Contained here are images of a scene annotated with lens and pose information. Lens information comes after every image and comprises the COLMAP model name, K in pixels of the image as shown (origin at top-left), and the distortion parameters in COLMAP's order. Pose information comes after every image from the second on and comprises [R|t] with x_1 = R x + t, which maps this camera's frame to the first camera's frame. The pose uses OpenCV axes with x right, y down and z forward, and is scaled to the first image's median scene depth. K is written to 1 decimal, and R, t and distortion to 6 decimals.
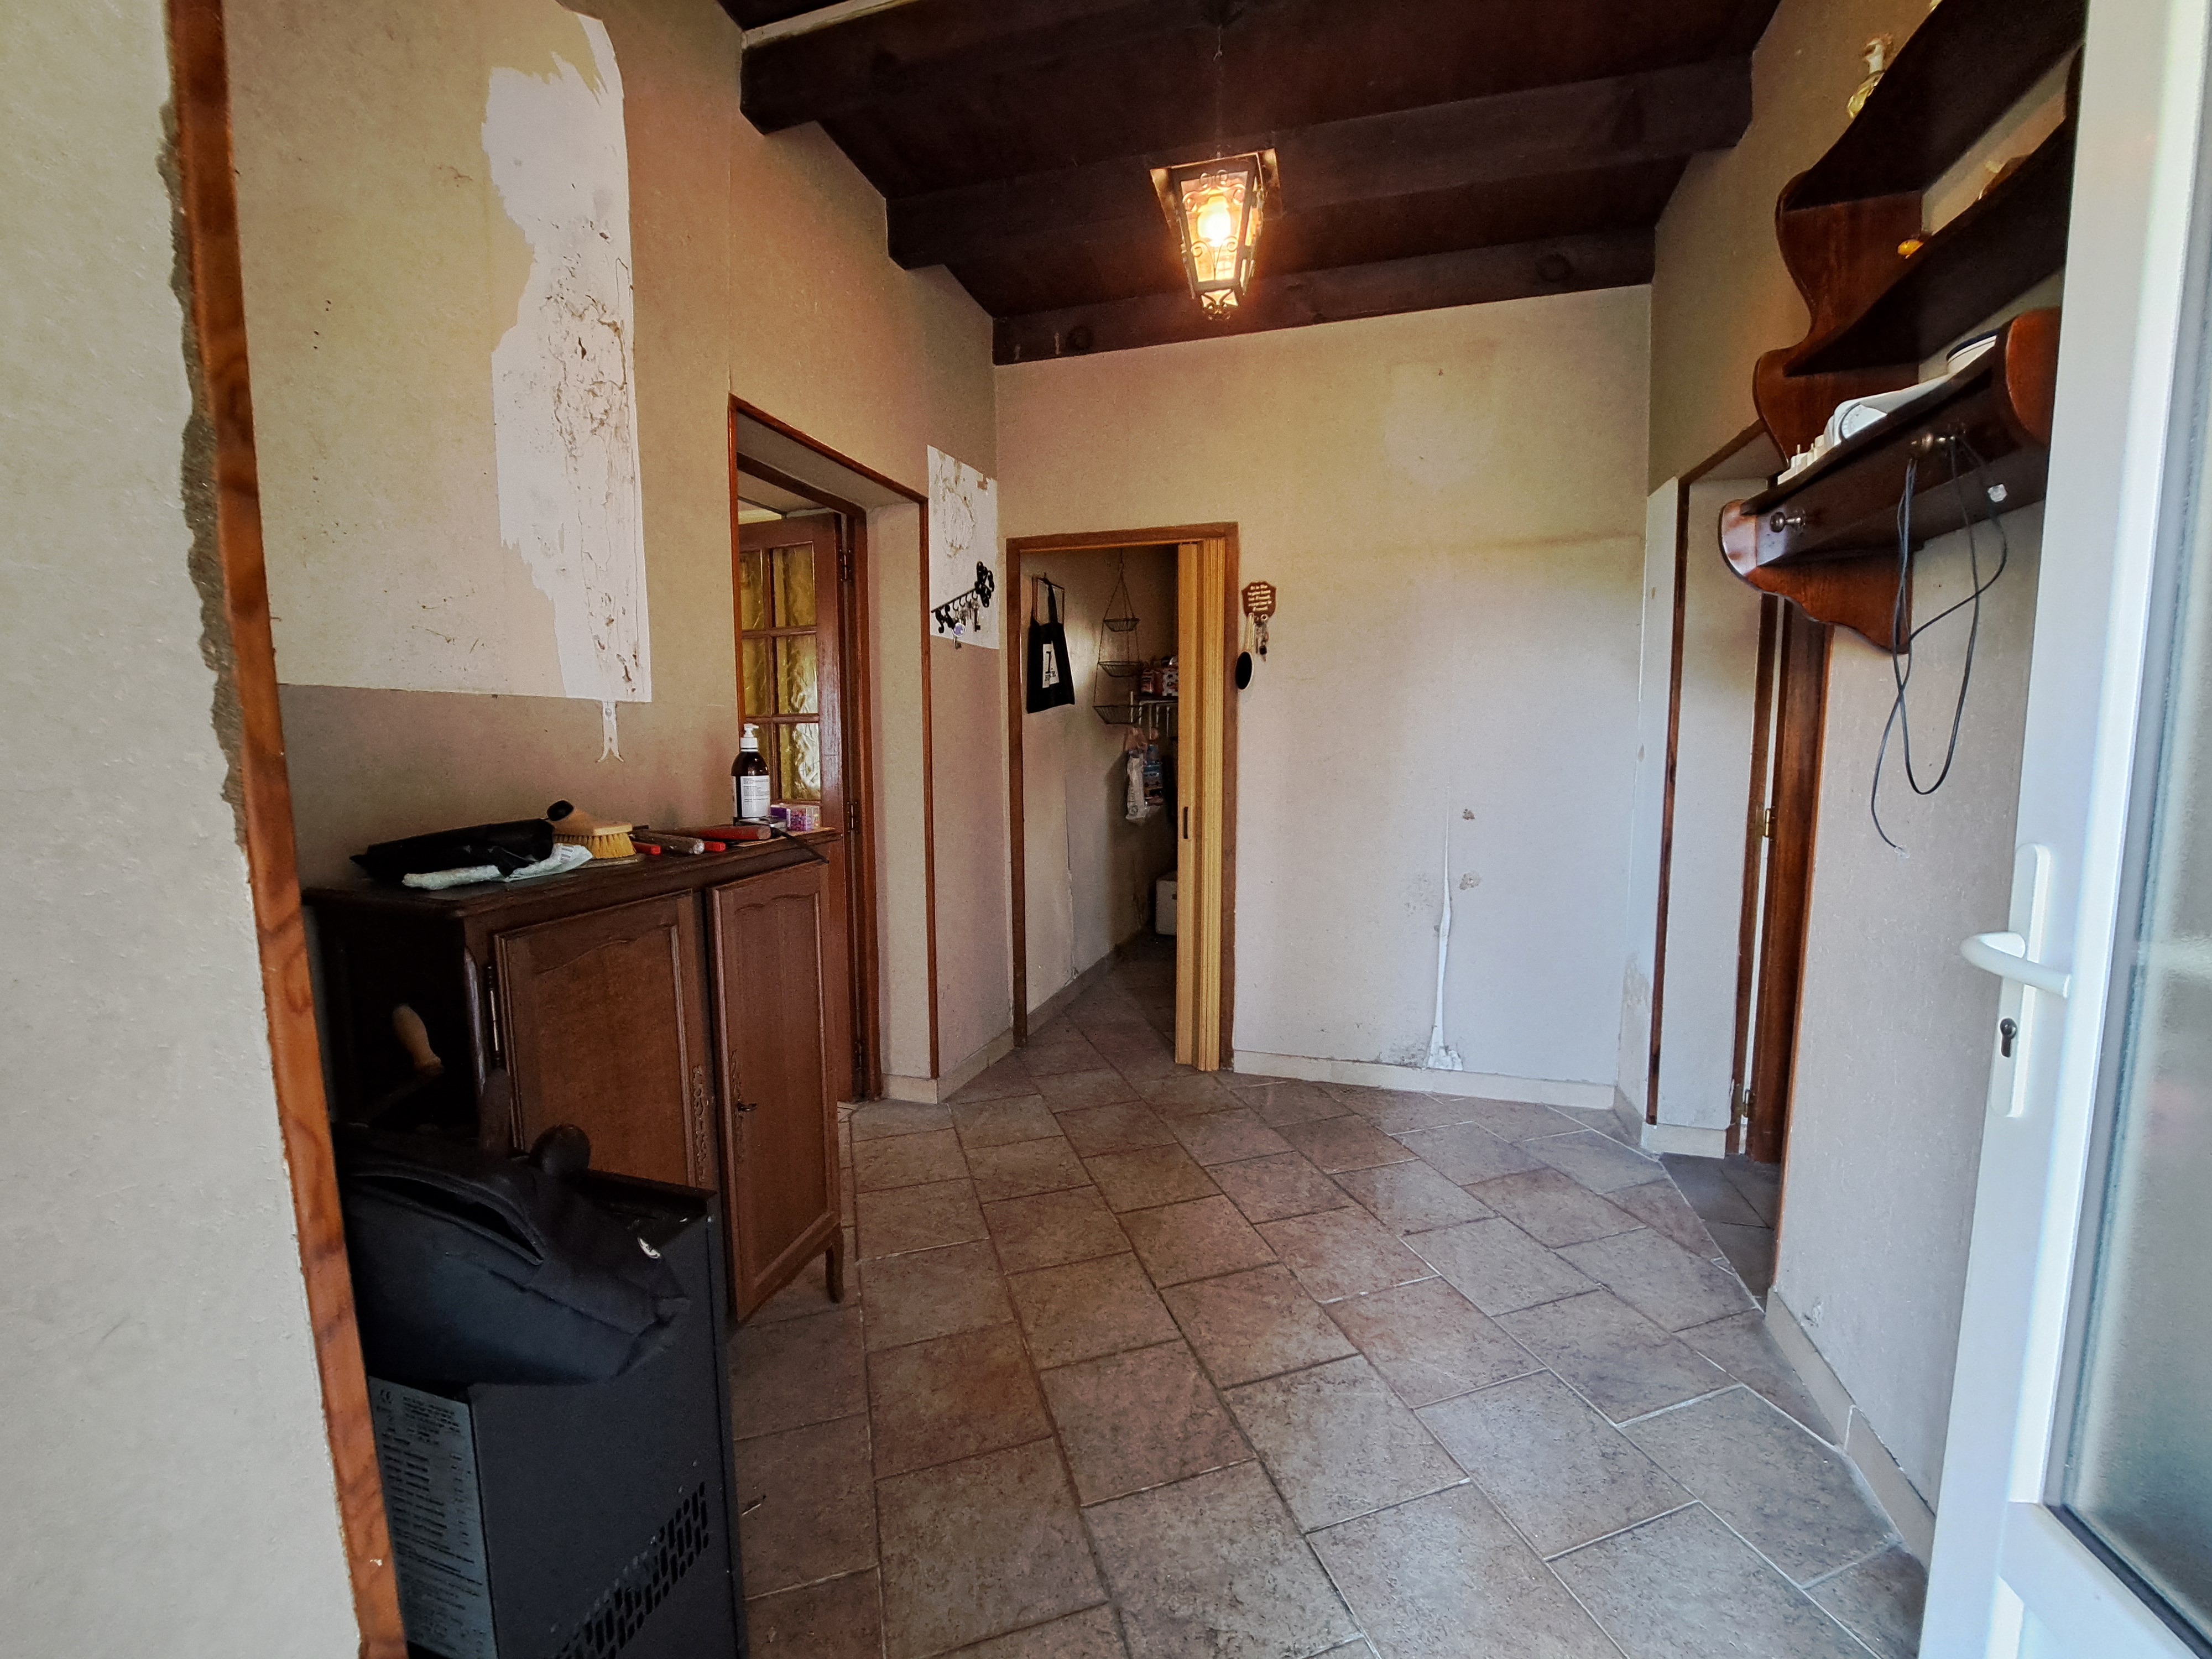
lens RADIAL K [[883.4, 0, 1106.0], [0, 883.4, 829.5], [0, 0, 1]] dist [-0.000817, -0.000083]
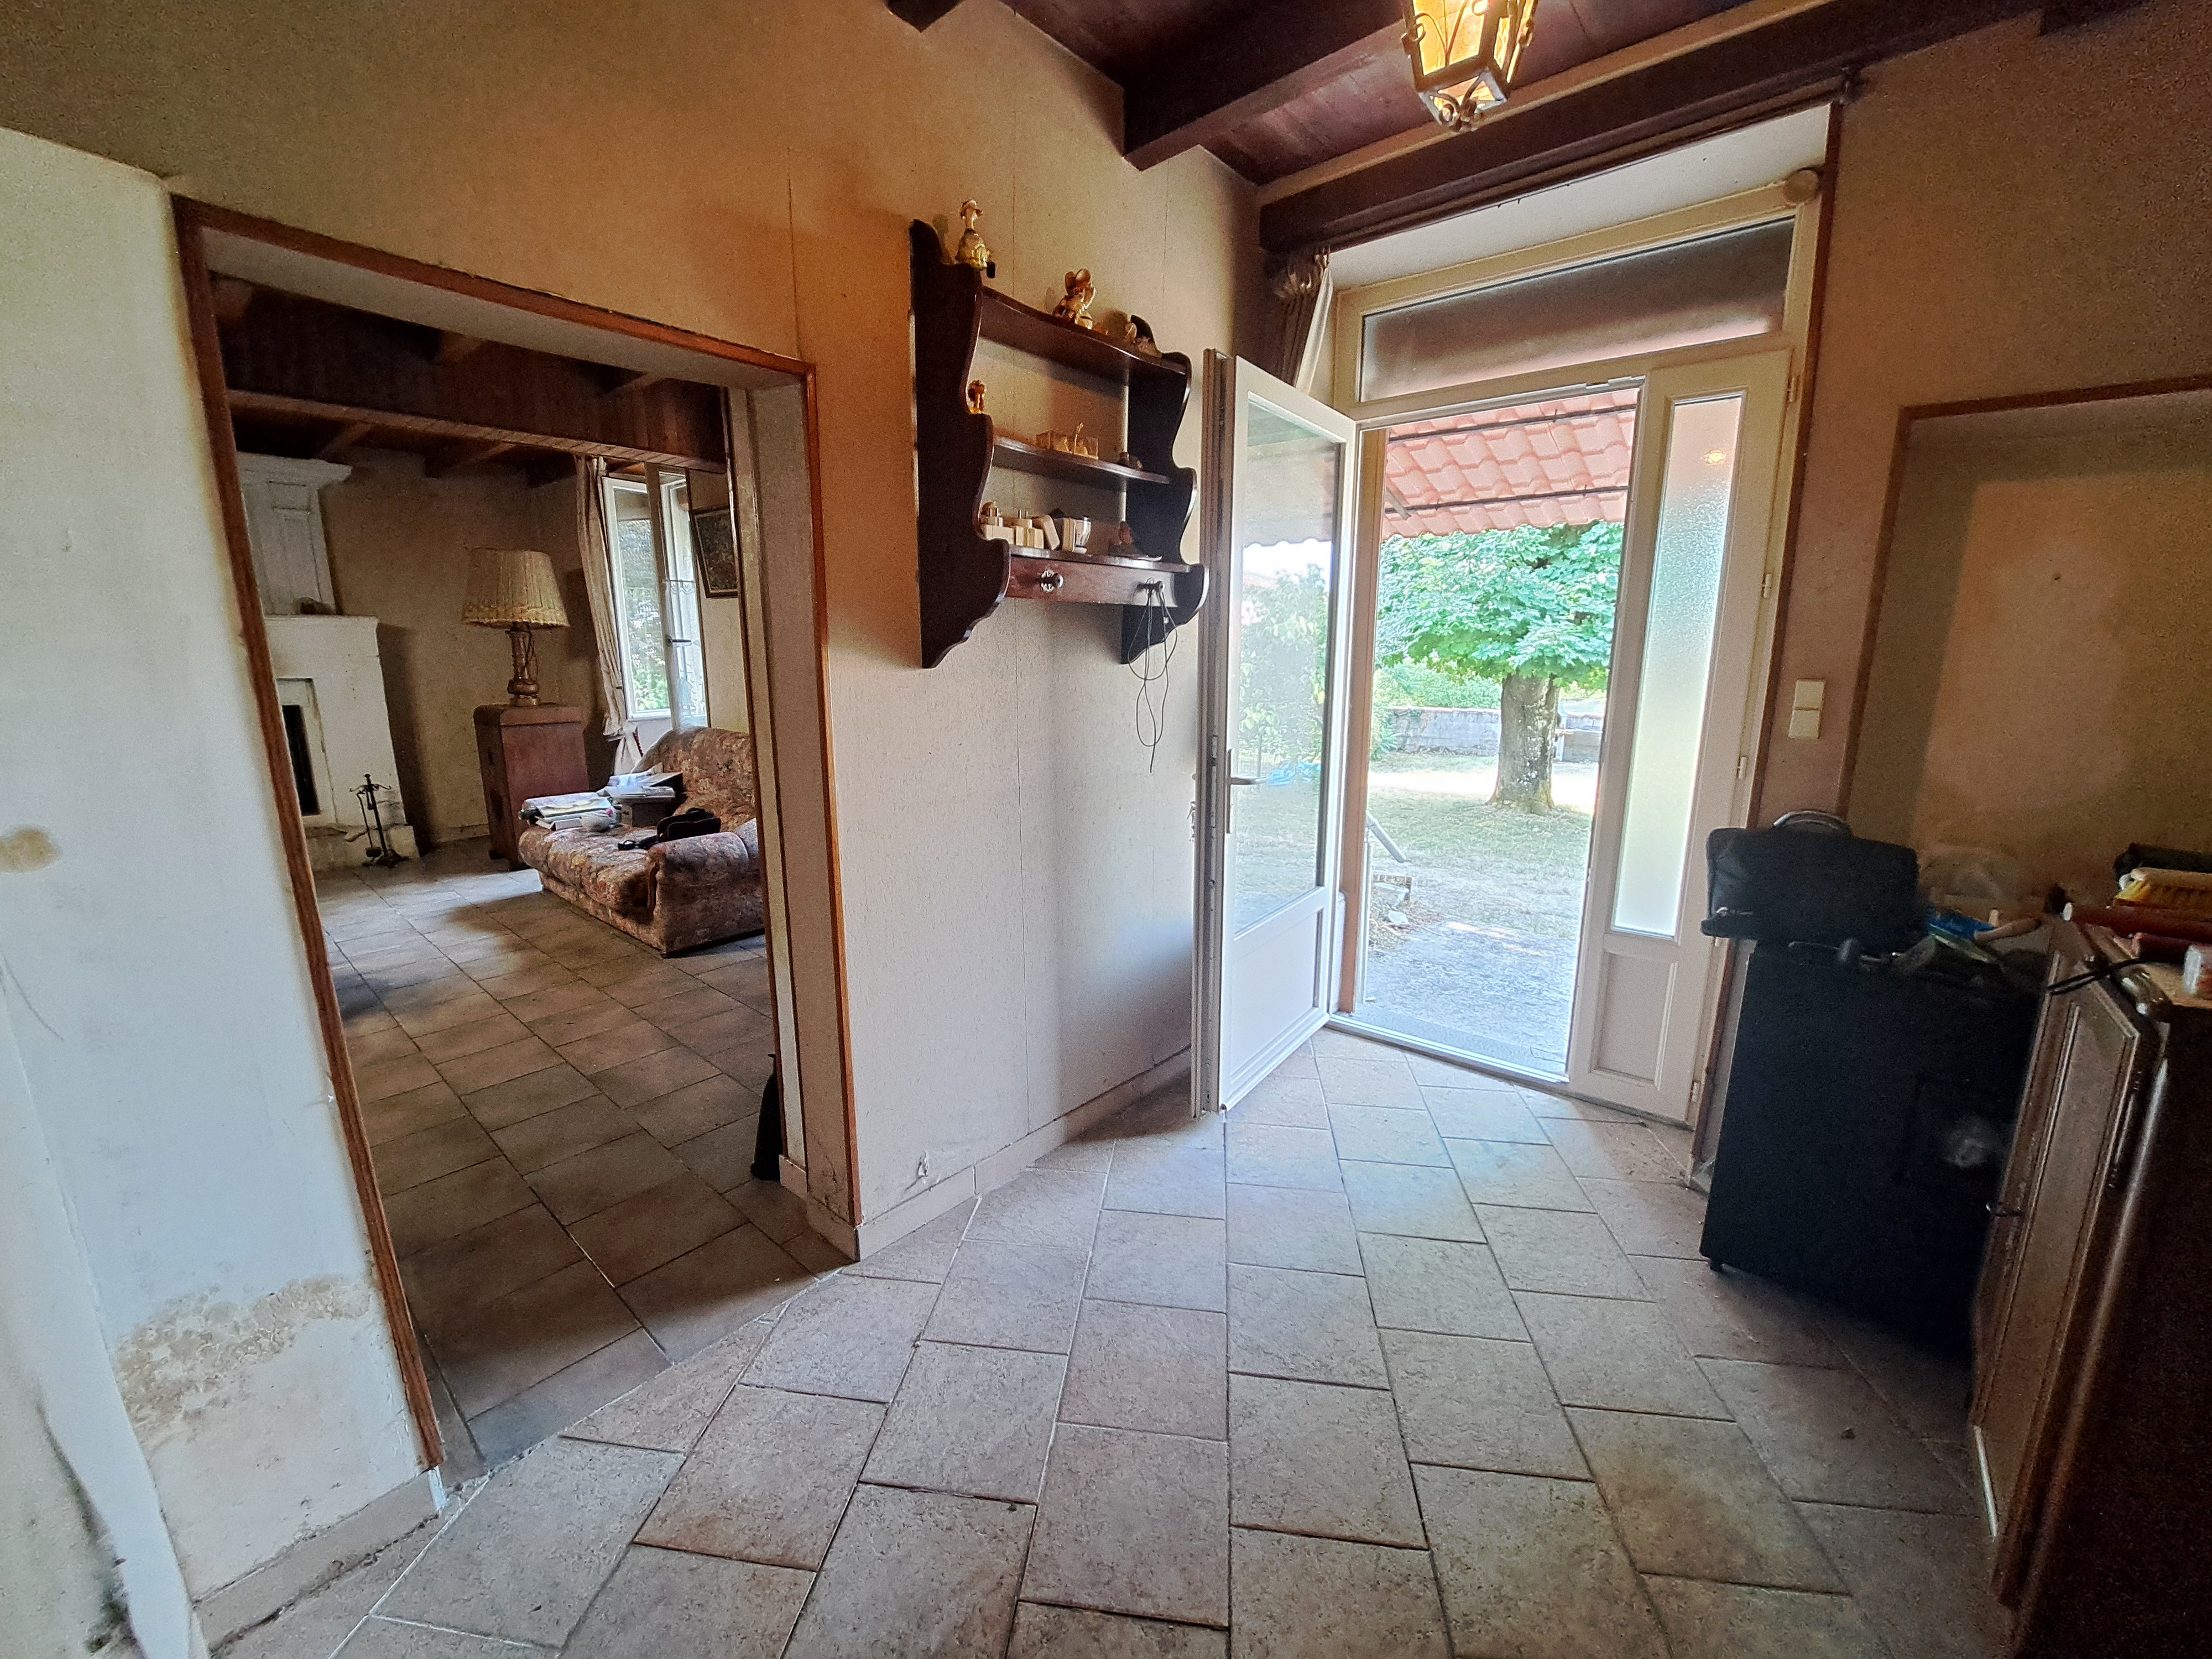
lens RADIAL K [[883.4, 0, 1106.0], [0, 883.4, 829.5], [0, 0, 1]] dist [-0.000817, -0.000083]
pose [[-0.902794, -0.081362, 0.422307, 0.041976], [0.046735, 0.957567, 0.284395, -0.266256], [-0.427526, 0.276487, -0.860684, 1.666668]]
